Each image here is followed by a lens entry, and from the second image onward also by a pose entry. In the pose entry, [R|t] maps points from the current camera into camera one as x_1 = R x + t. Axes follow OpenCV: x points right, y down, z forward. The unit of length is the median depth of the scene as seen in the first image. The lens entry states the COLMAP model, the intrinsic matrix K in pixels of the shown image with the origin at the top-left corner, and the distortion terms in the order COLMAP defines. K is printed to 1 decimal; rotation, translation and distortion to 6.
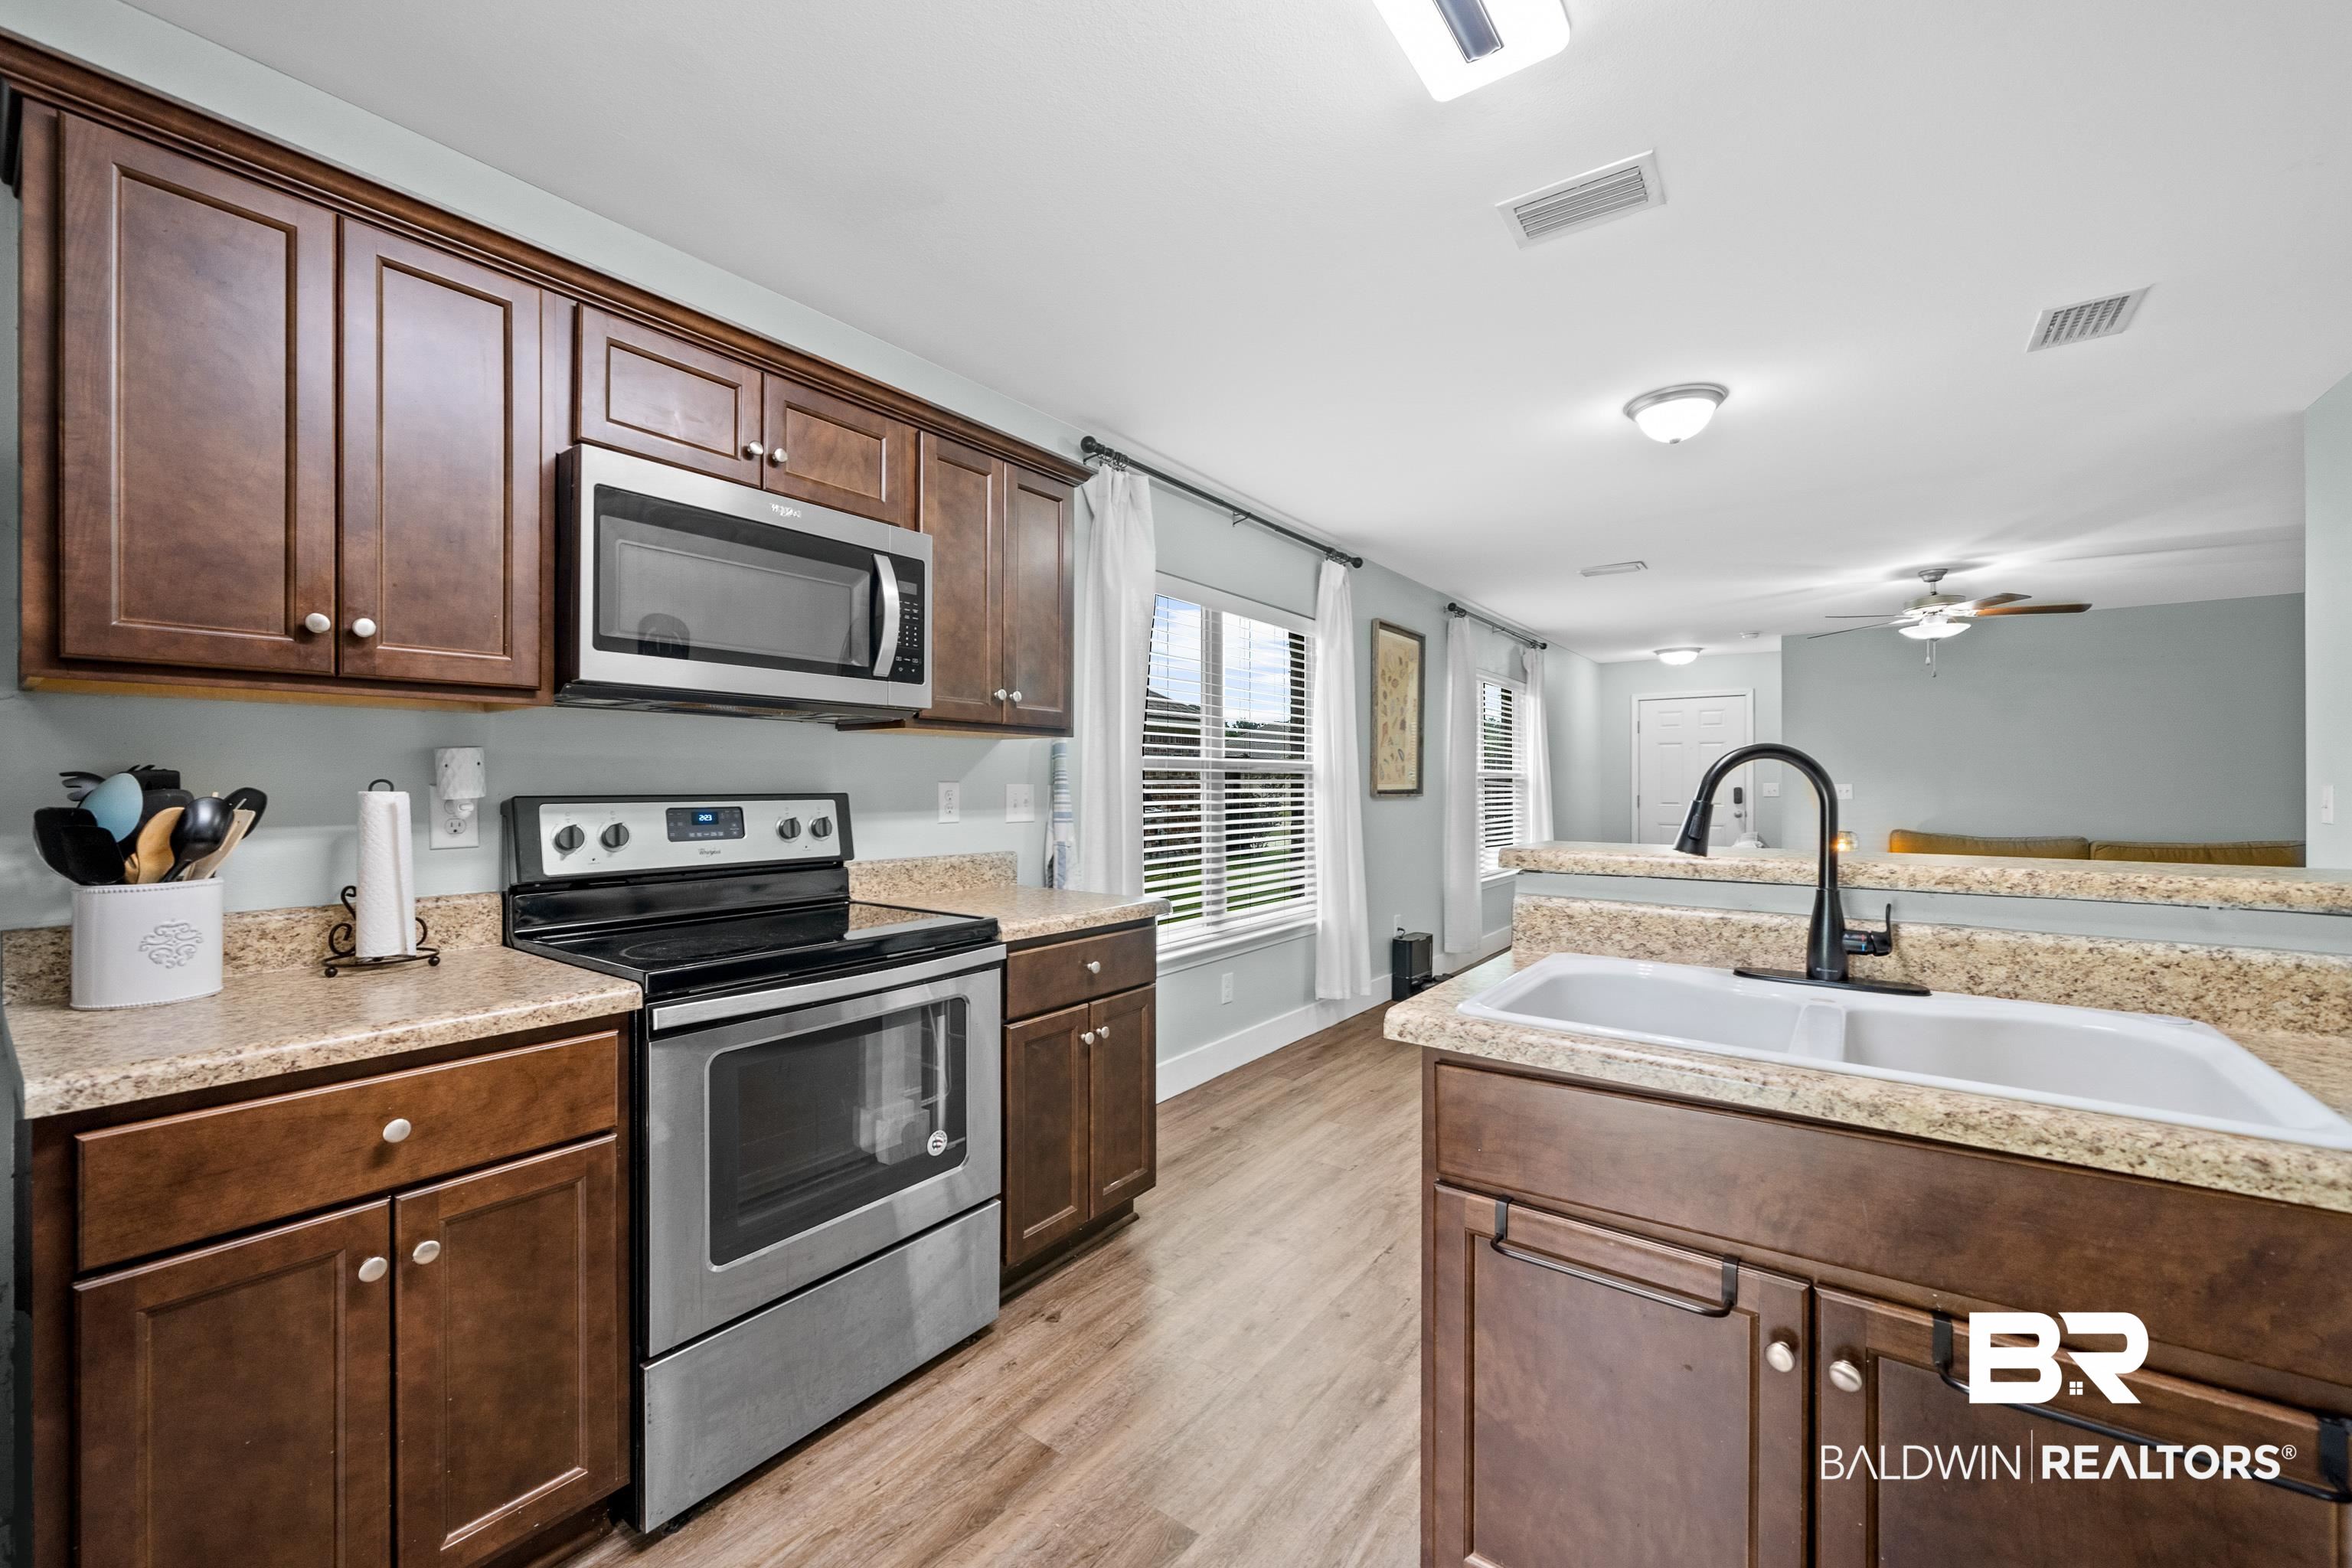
lens RADIAL K [[910.8, 0, 1169.2], [0, 910.8, 780.4], [0, 0, 1]] dist [-0.004665, -0.000394]
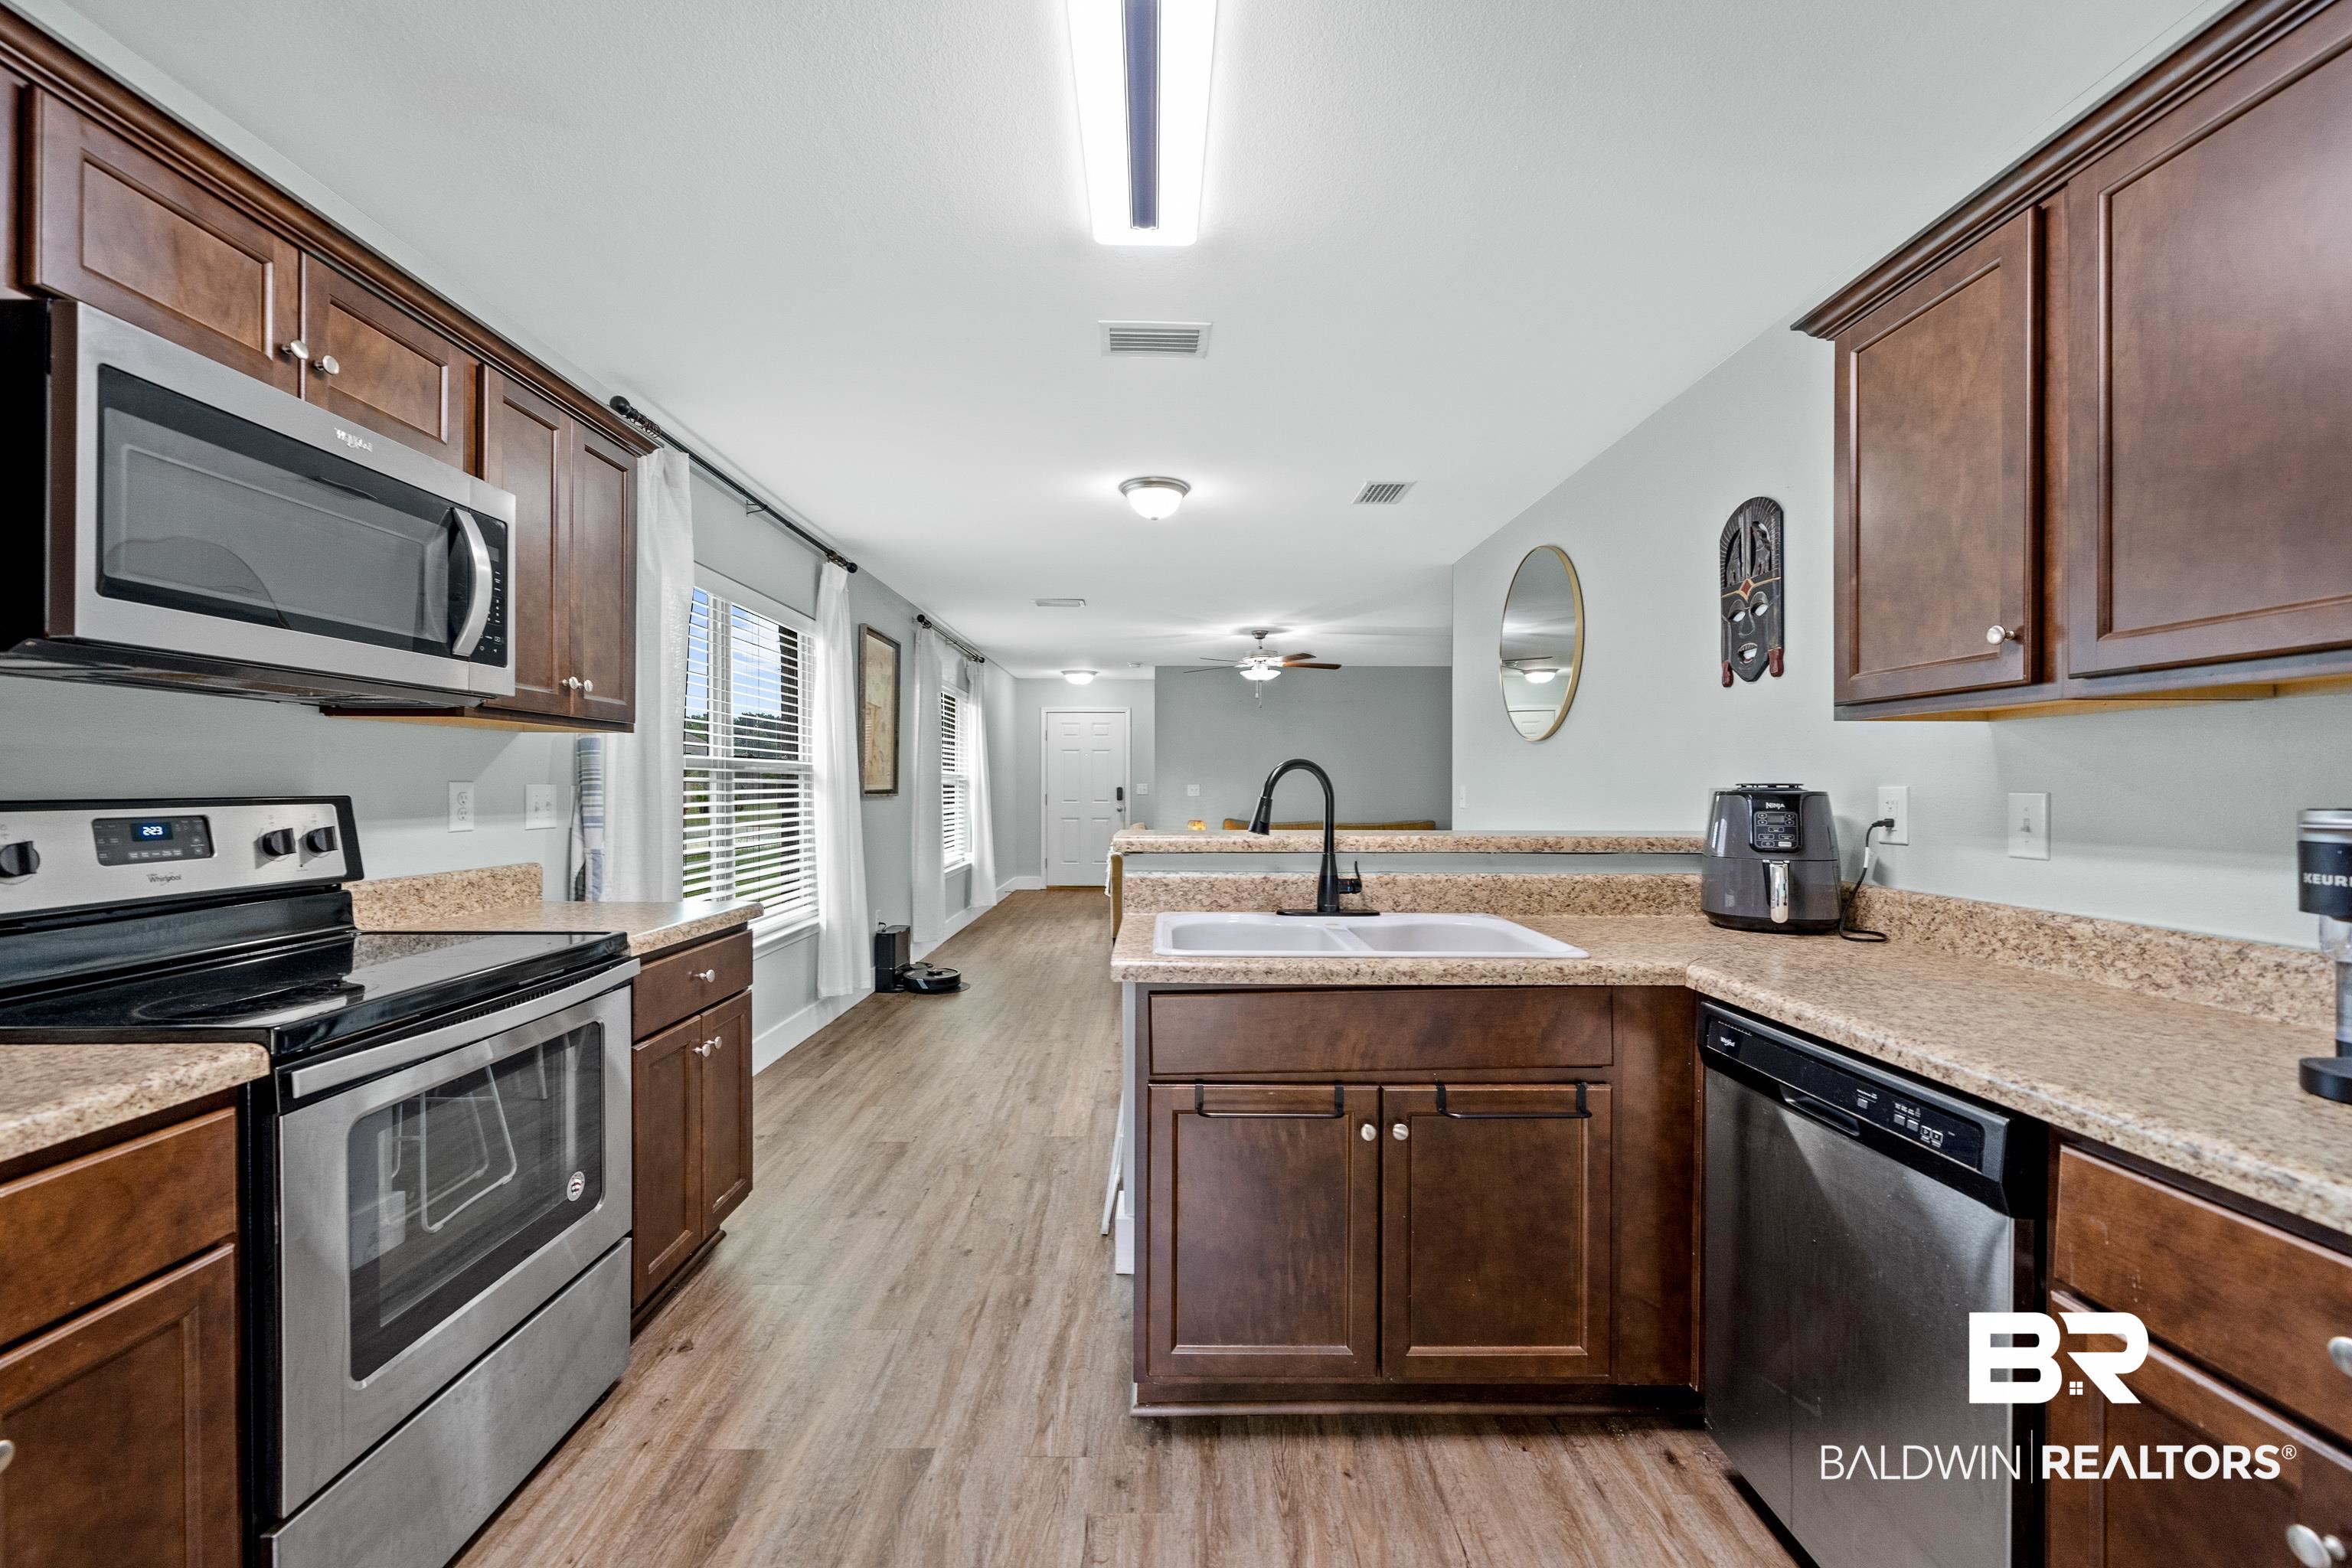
lens RADIAL K [[910.8, 0, 1143.5], [0, 910.8, 786.4], [0, 0, 1]] dist [-0.004665, -0.000394]
pose [[0.805215, -0.000042, 0.592982, -0.310695], [-0.004056, 0.999976, 0.005577, -0.001492], [-0.592969, -0.006896, 0.805196, -0.043706]]
